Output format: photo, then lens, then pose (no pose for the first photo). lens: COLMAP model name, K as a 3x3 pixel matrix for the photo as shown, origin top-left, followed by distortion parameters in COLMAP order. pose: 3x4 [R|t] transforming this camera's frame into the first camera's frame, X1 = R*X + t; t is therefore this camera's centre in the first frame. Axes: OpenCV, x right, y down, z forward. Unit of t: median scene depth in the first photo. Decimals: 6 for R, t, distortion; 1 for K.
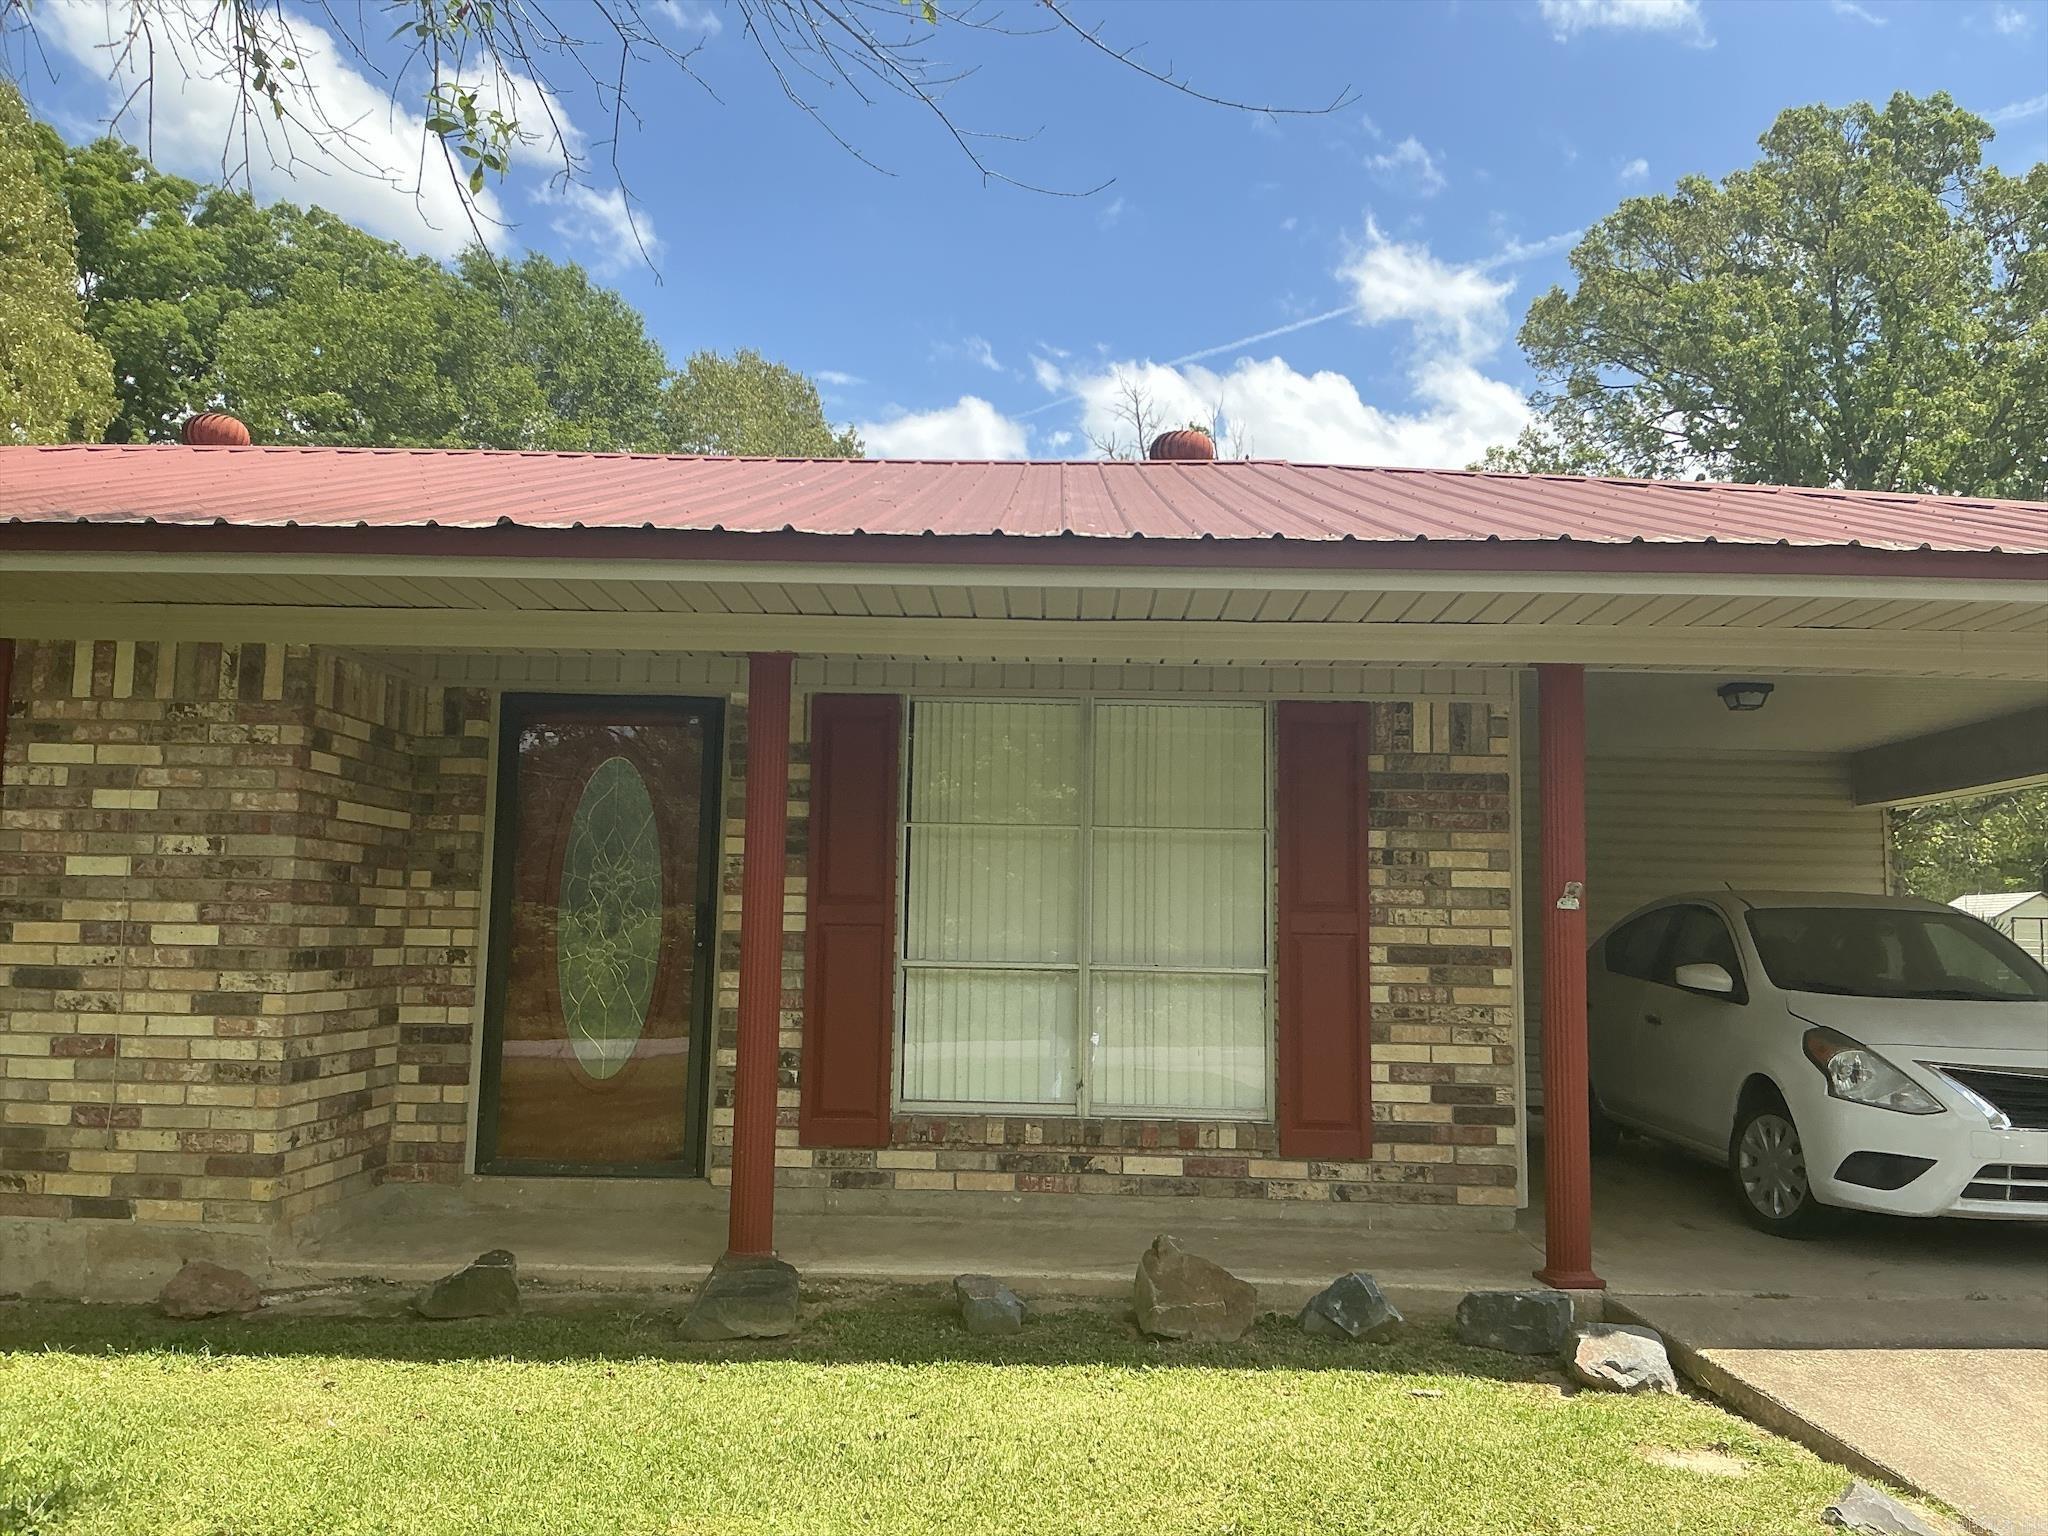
lens RADIAL K [[1708.9, 0, 1024.0], [0, 1708.9, 768.0], [0, 0, 1]] dist [0.145855, -0.296009]
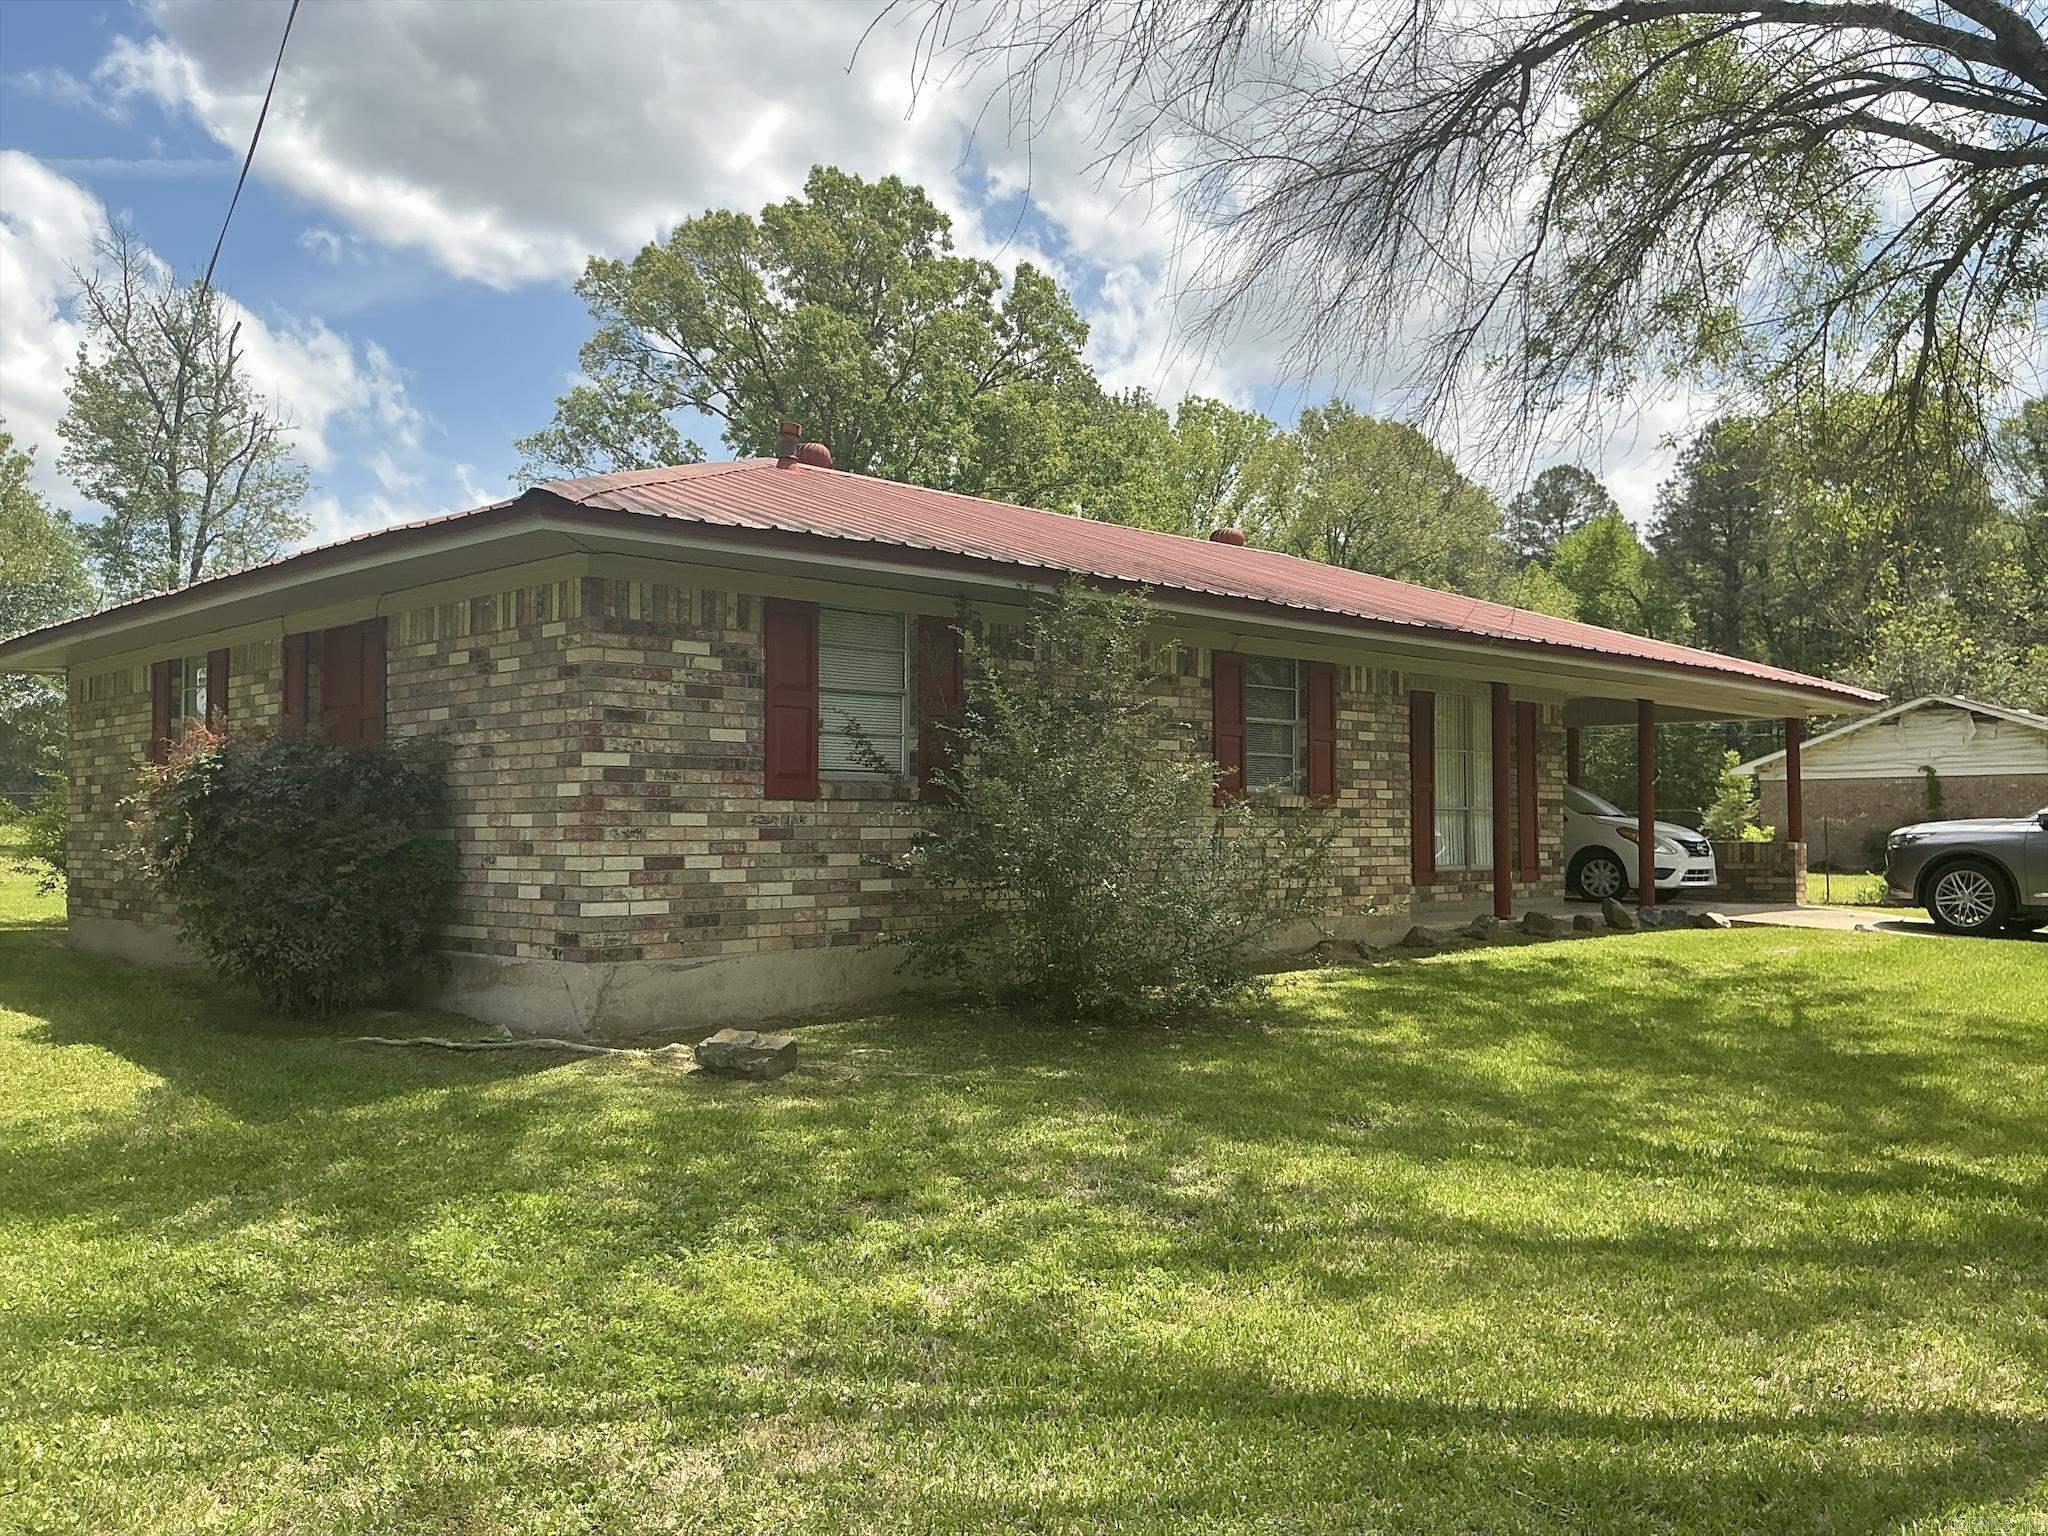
lens RADIAL K [[1708.9, 0, 1024.0], [0, 1708.9, 768.0], [0, 0, 1]] dist [0.145855, -0.296009]
pose [[0.698557, 0.009672, 0.715489, -2.464462], [-0.064313, 0.996710, 0.049317, -0.023406], [-0.712659, -0.080466, 0.696881, -0.274424]]
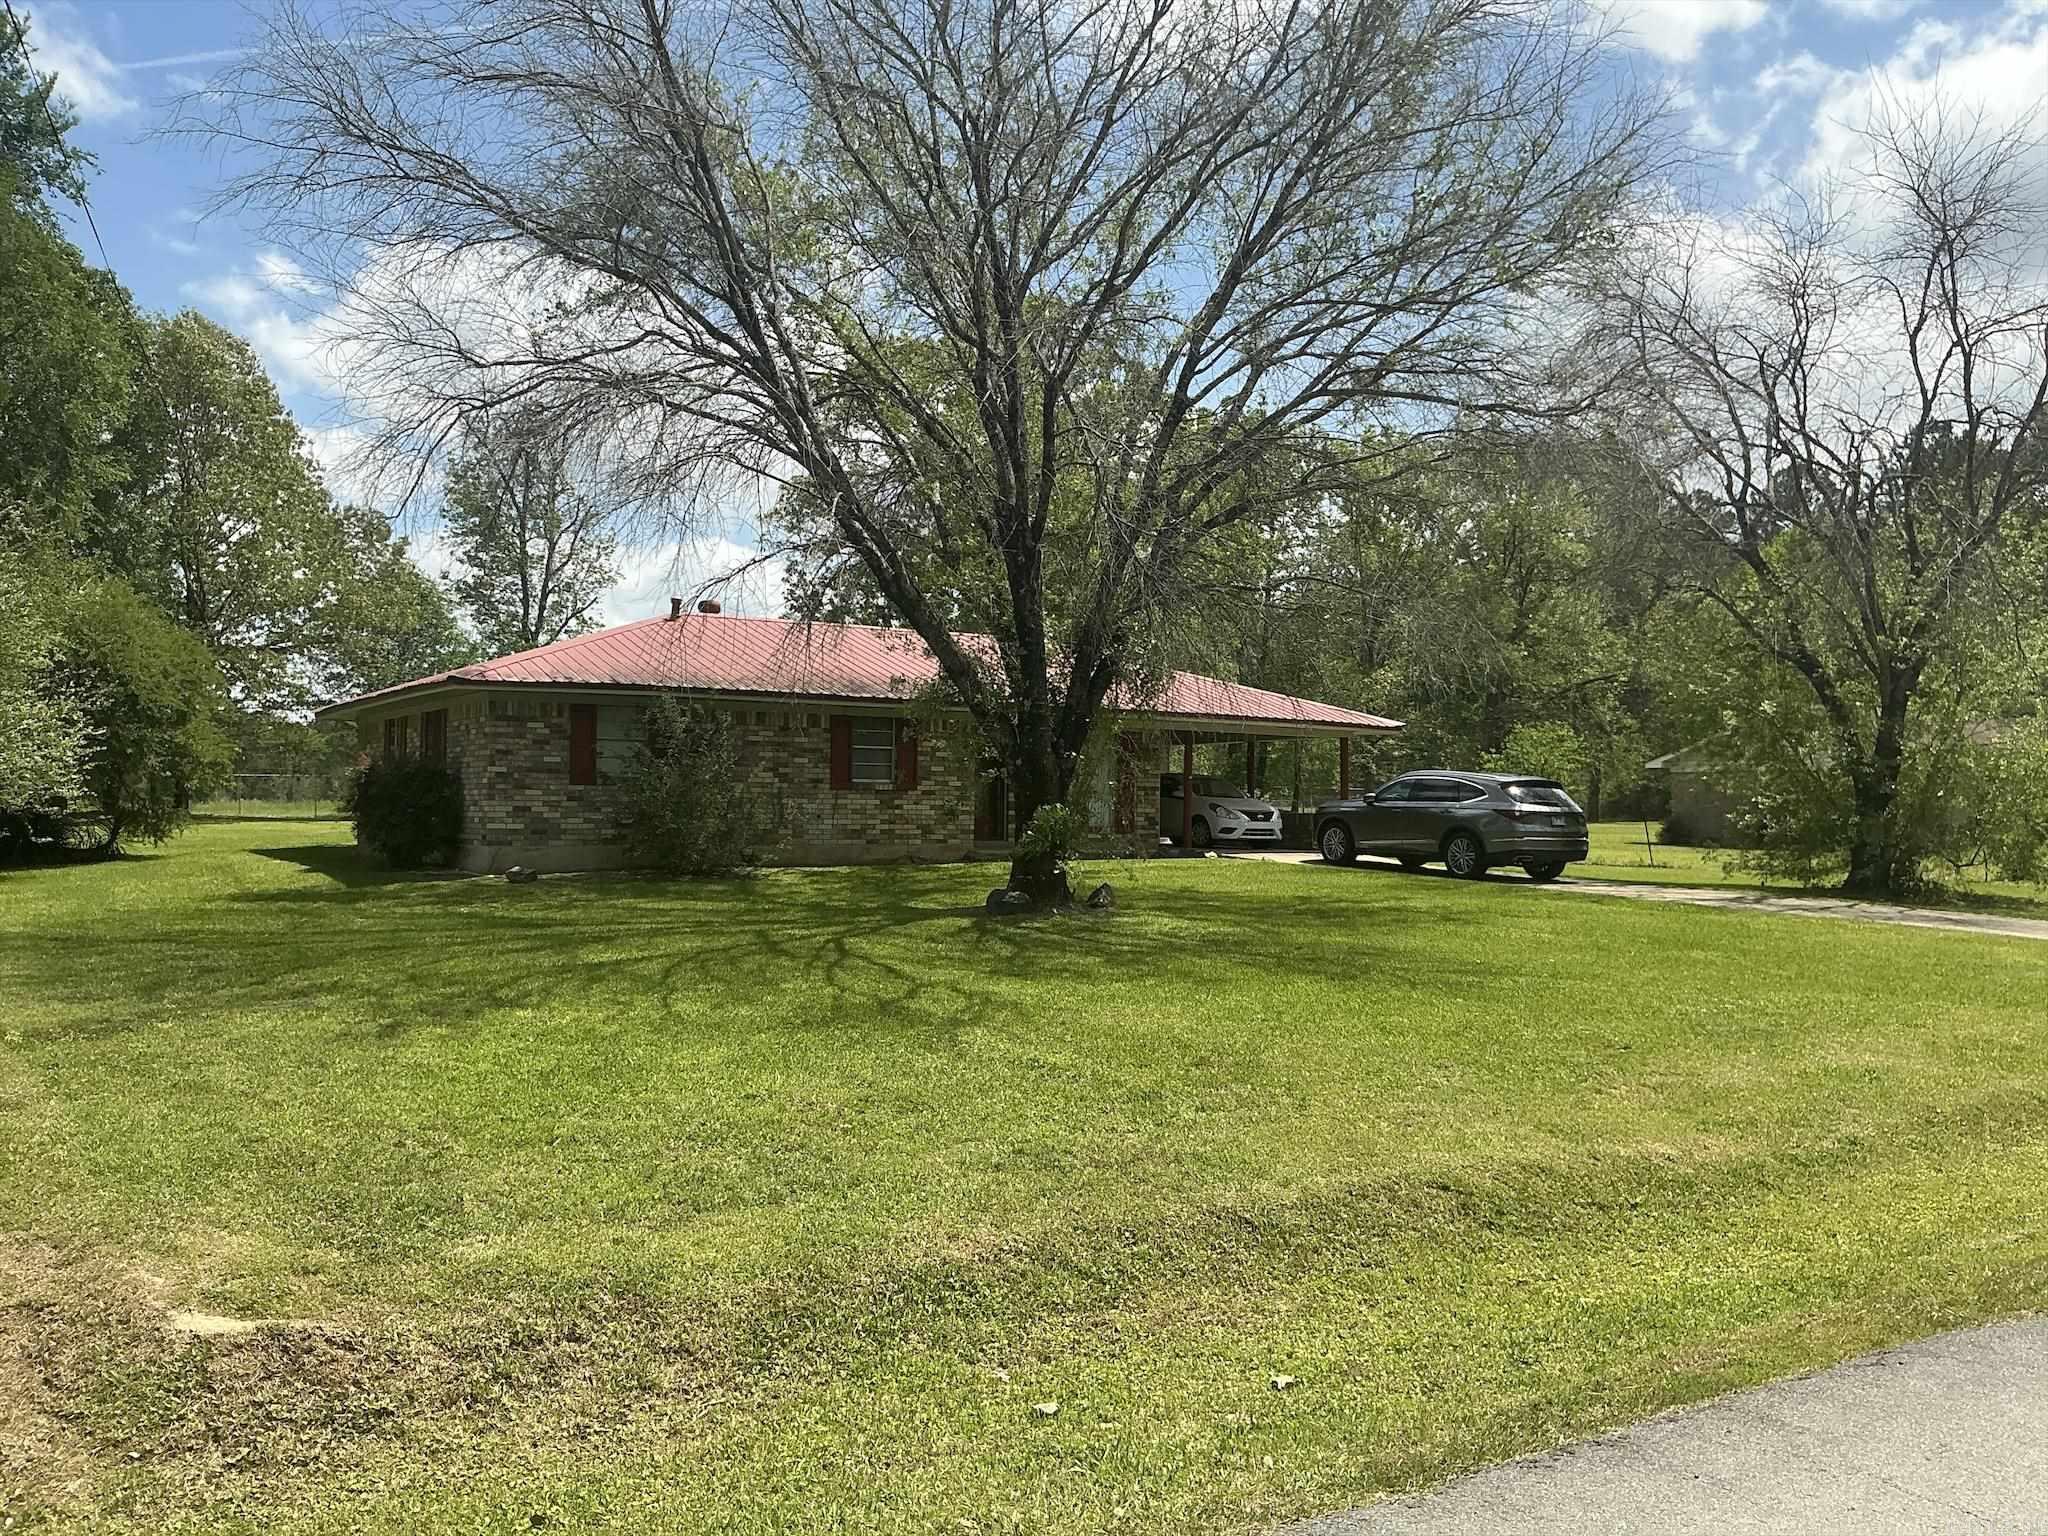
lens RADIAL K [[1708.9, 0, 1024.0], [0, 1708.9, 768.0], [0, 0, 1]] dist [0.145855, -0.296009]
pose [[0.837070, 0.005736, 0.547066, -2.793824], [-0.053148, 0.996068, 0.070879, -0.275939], [-0.544509, -0.088406, 0.834083, -2.877835]]
